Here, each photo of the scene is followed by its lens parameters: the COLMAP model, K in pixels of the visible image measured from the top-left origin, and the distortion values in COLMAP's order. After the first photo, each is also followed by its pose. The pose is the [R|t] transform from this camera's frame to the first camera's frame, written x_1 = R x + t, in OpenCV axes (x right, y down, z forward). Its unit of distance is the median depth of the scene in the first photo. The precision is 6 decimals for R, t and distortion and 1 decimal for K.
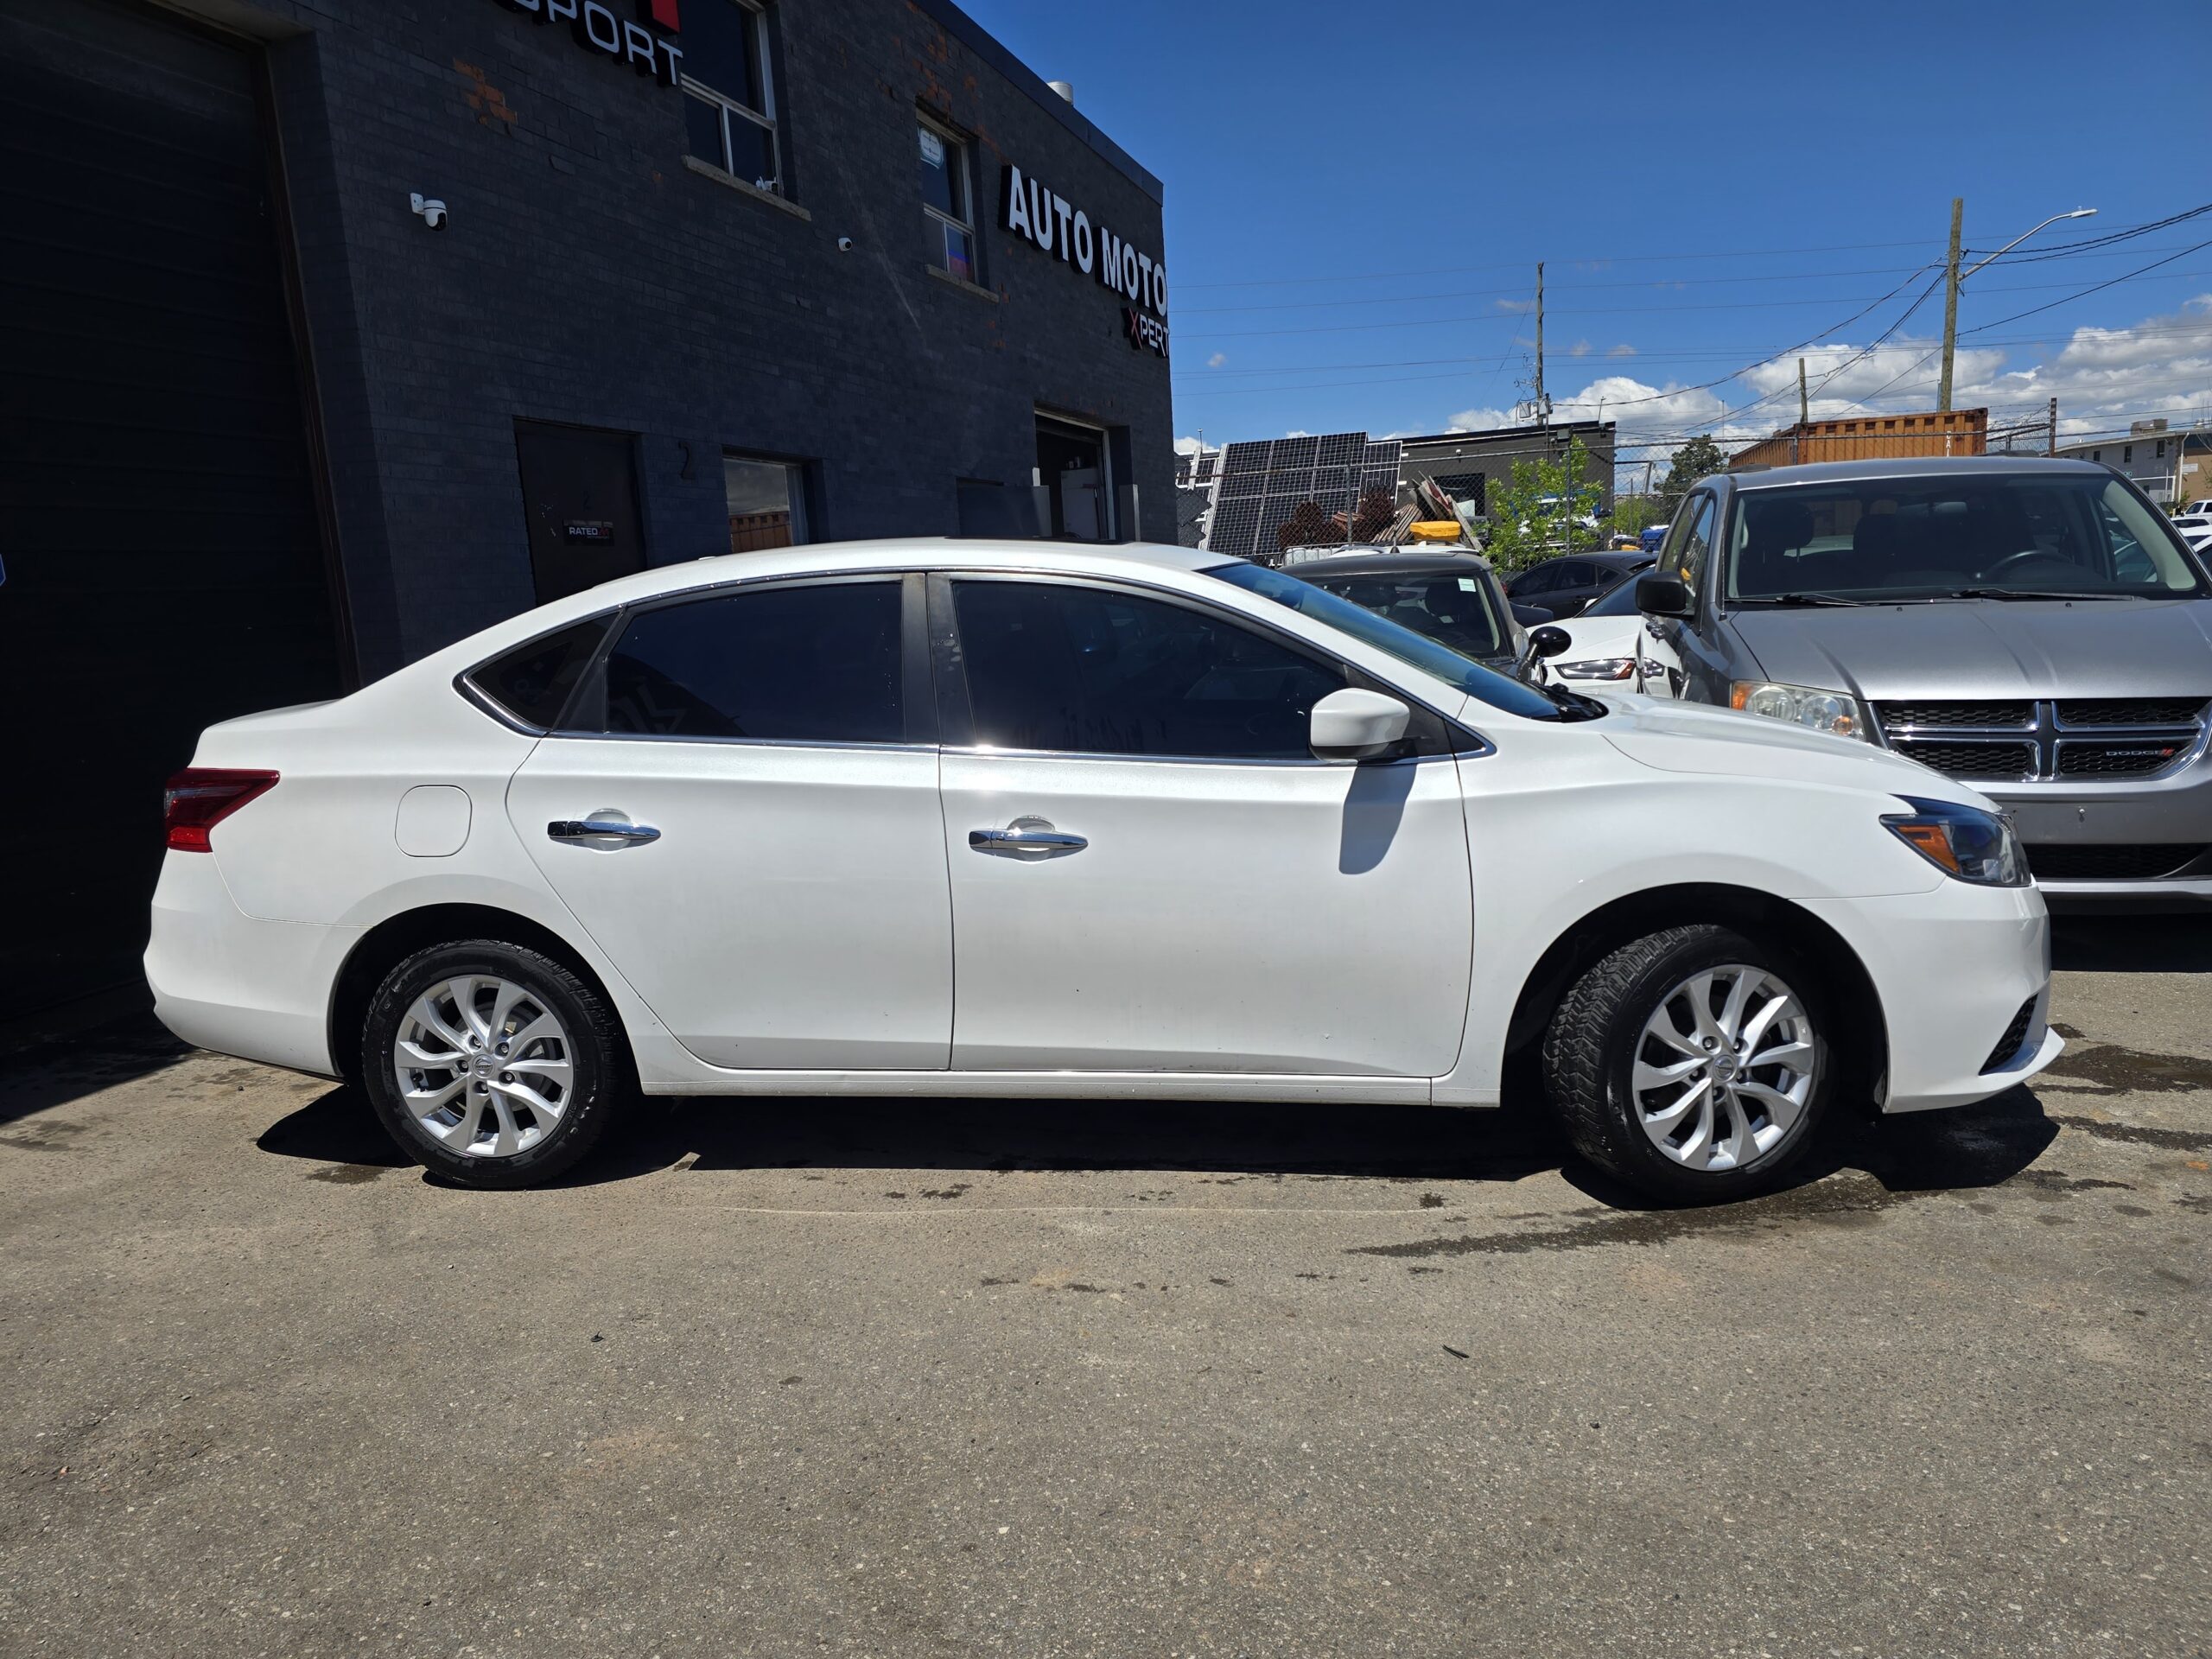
lens RADIAL K [[1533.8, 0, 1124.5], [0, 1533.8, 835.9], [0, 0, 1]] dist [0.035528, -0.018789]
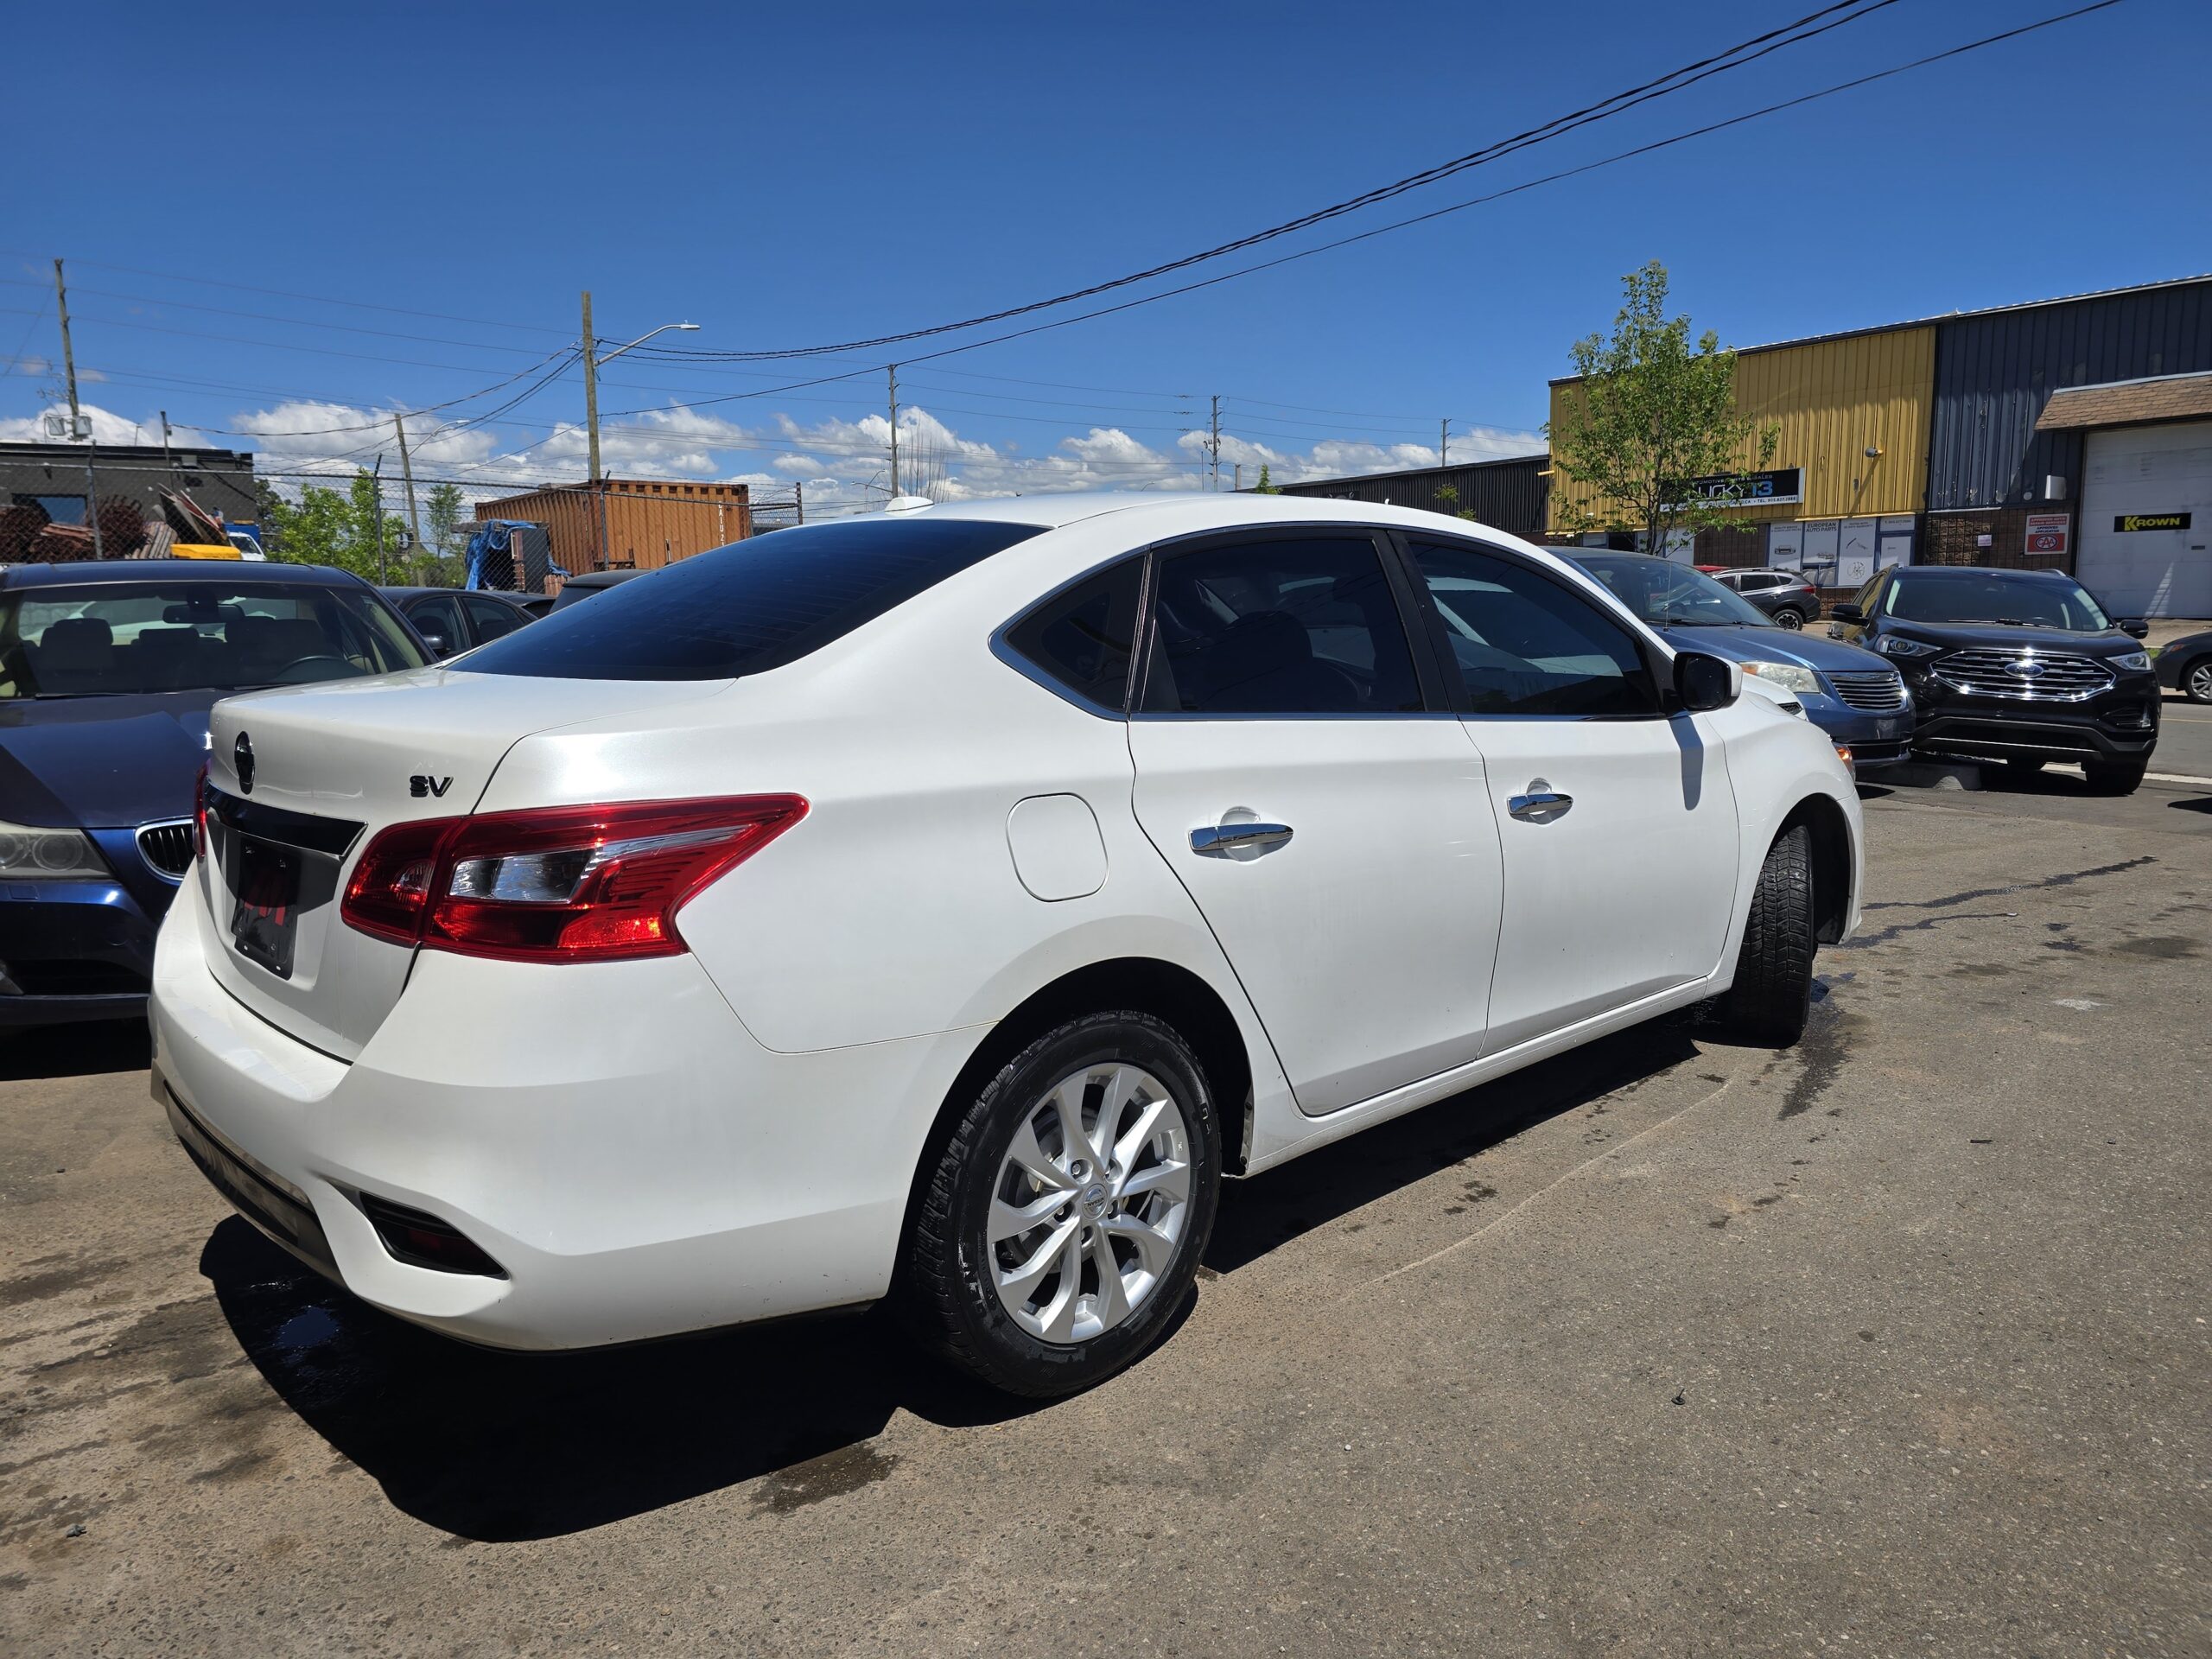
lens RADIAL K [[1533.8, 0, 1132.8], [0, 1533.8, 787.3], [0, 0, 1]] dist [0.035528, -0.018789]
pose [[0.595766, -0.055436, 0.801243, -0.952800], [0.113106, 0.993464, -0.015365, -0.021168], [-0.795154, 0.099779, 0.598142, 0.568617]]
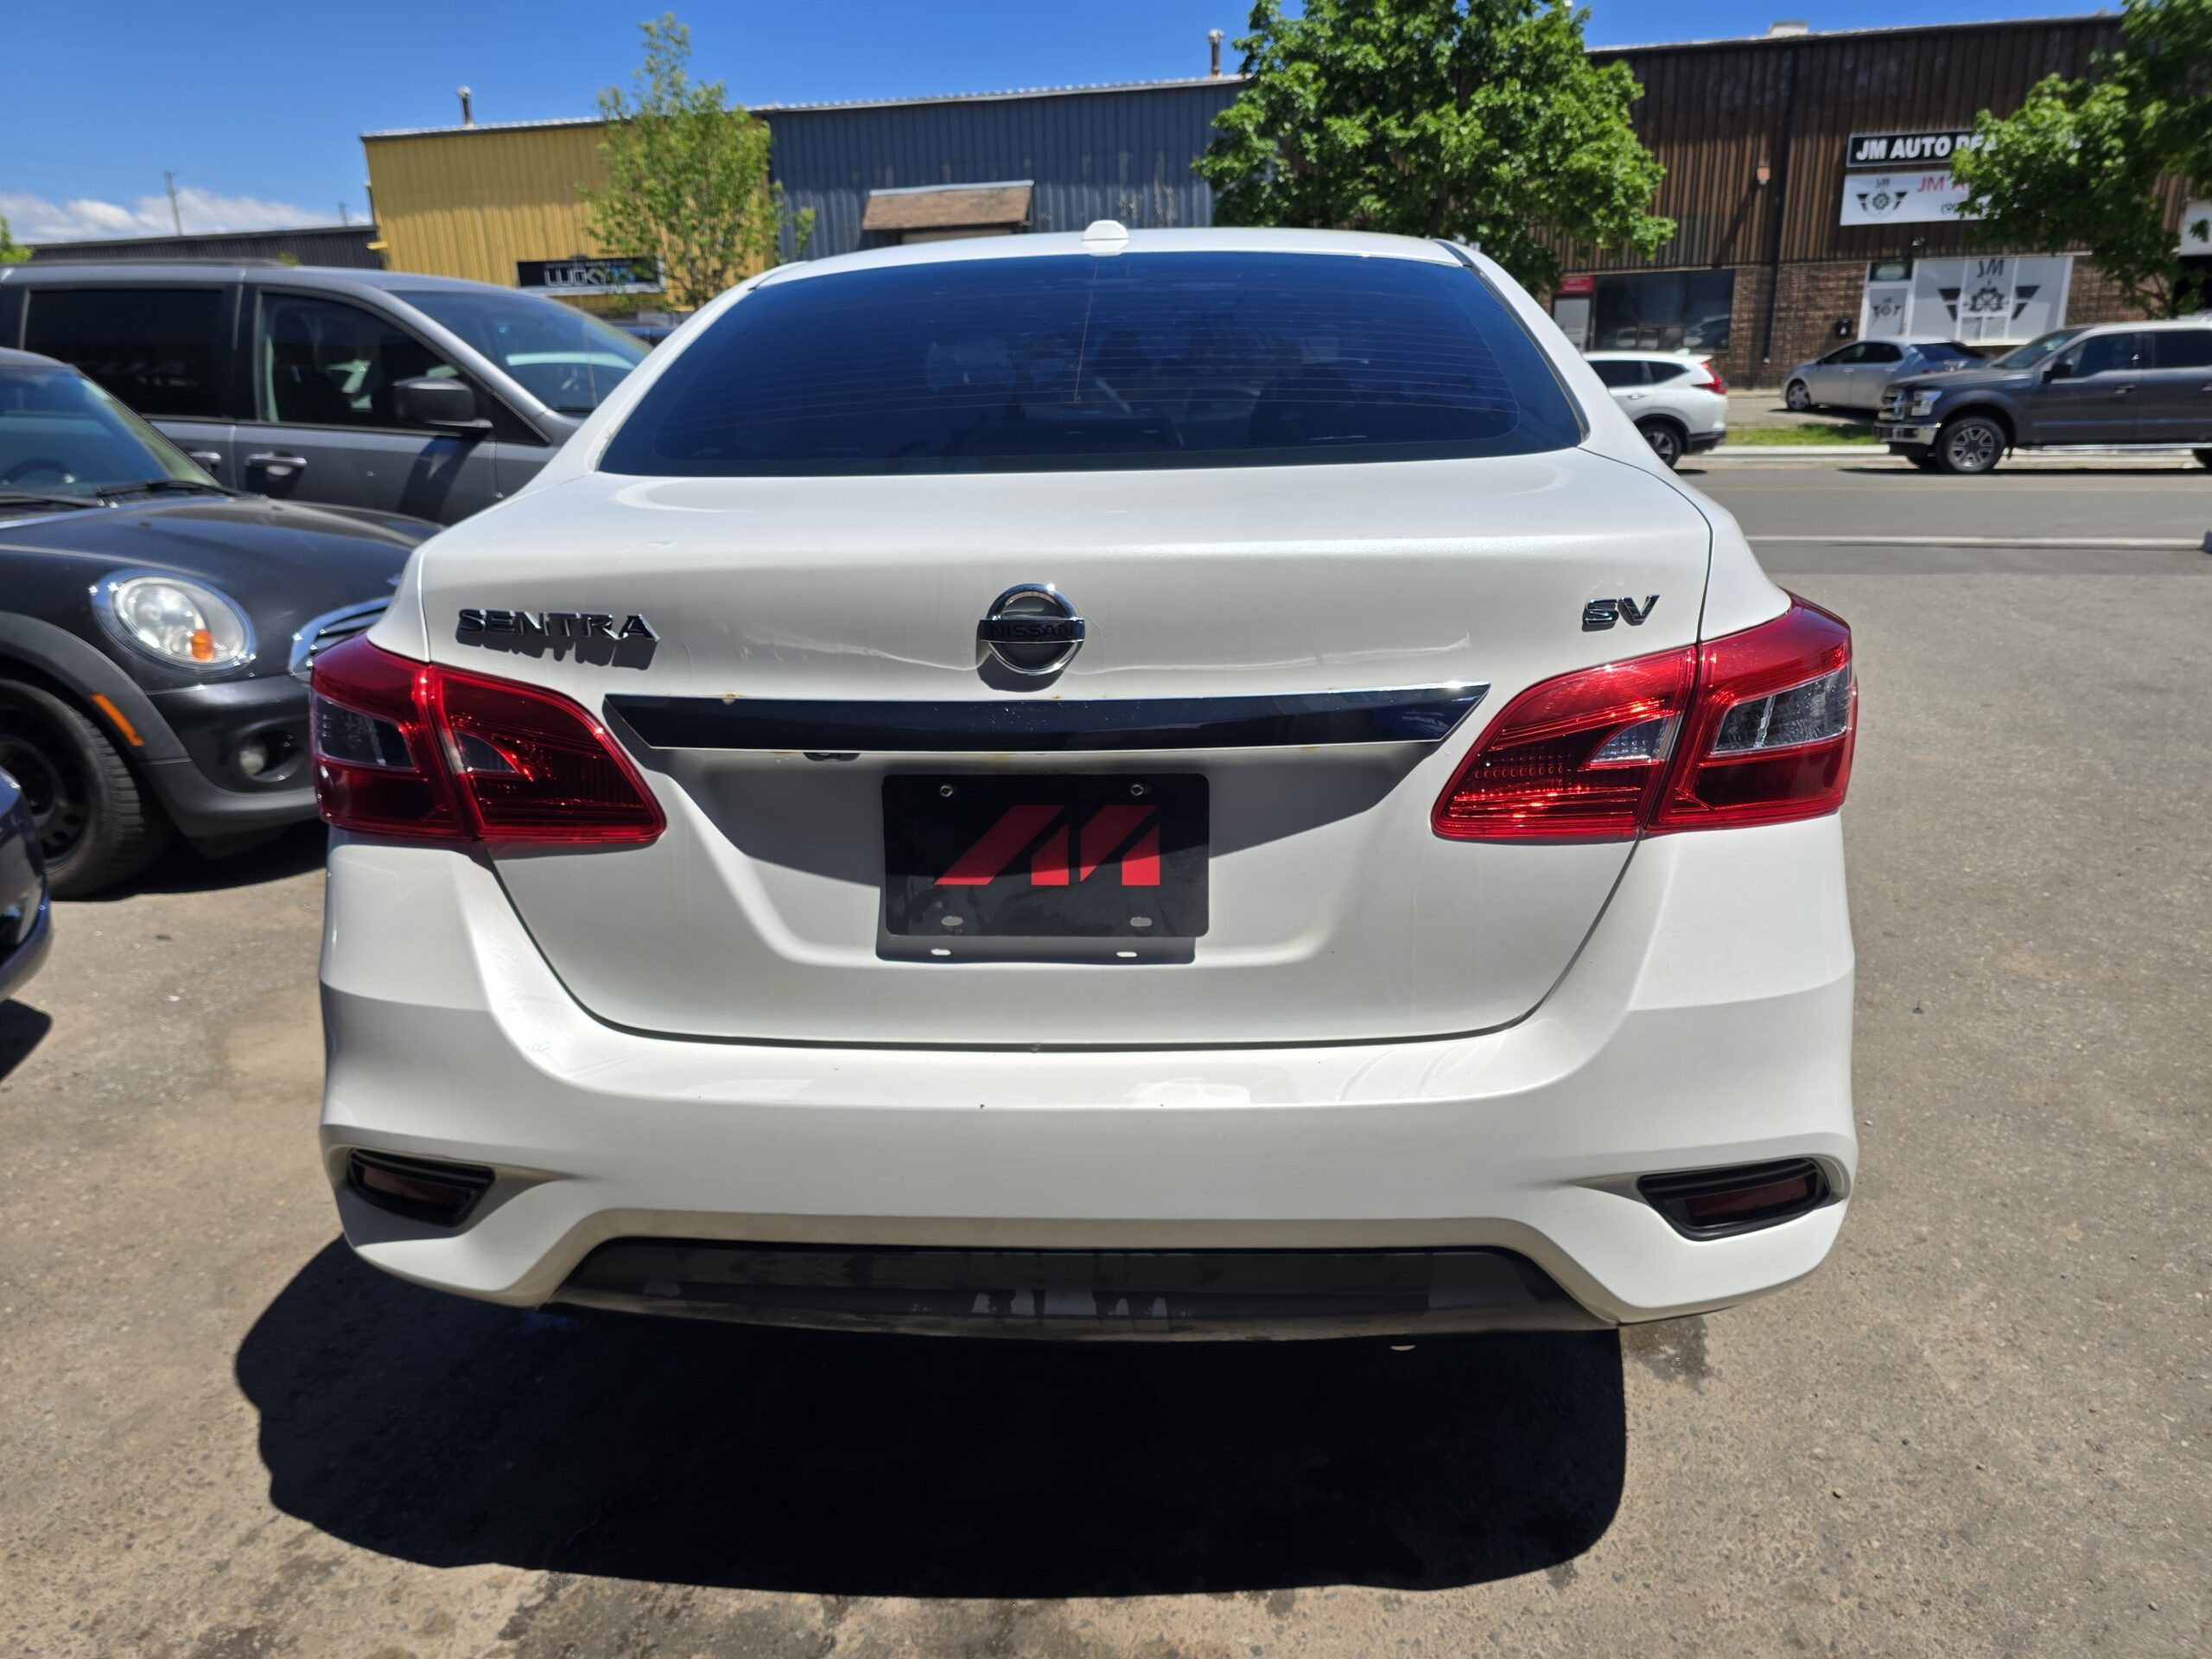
lens RADIAL K [[1533.8, 0, 1096.5], [0, 1533.8, 837.9], [0, 0, 1]] dist [0.035528, -0.018789]
pose [[-0.109746, -0.237082, 0.965271, -1.029187], [0.193791, 0.947397, 0.254725, -0.127757], [-0.974885, 0.215016, -0.058028, 1.263846]]
